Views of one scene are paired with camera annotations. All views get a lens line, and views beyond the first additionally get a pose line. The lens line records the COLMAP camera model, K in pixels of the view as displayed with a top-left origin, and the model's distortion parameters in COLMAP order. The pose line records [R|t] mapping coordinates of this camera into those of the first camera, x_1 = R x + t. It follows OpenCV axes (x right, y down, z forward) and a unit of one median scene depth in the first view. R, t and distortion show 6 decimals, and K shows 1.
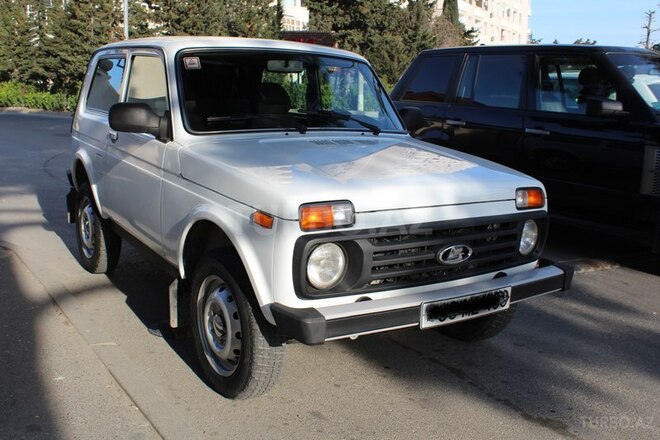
lens RADIAL K [[670.2, 0, 330.3], [0, 670.2, 218.3], [0, 0, 1]] dist [-0.088349, 0.000000]
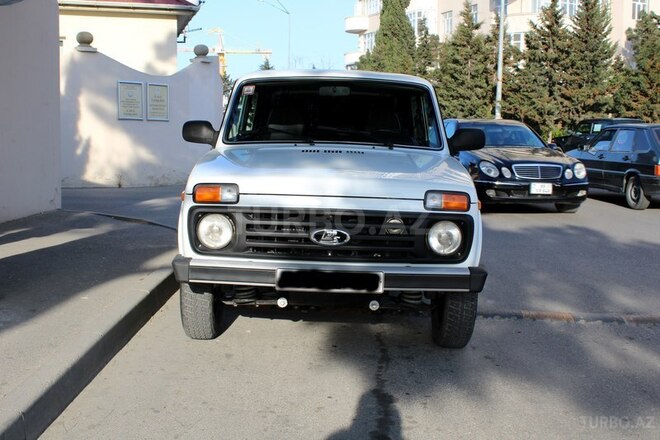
lens RADIAL K [[770.8, 0, 329.3], [0, 770.8, 221.1], [0, 0, 1]] dist [-0.065770, 0.000000]
pose [[0.824202, 0.054594, -0.563658, 0.940039], [-0.104018, 0.993002, -0.055920, 0.100680], [0.556660, 0.104720, 0.824113, -0.129811]]
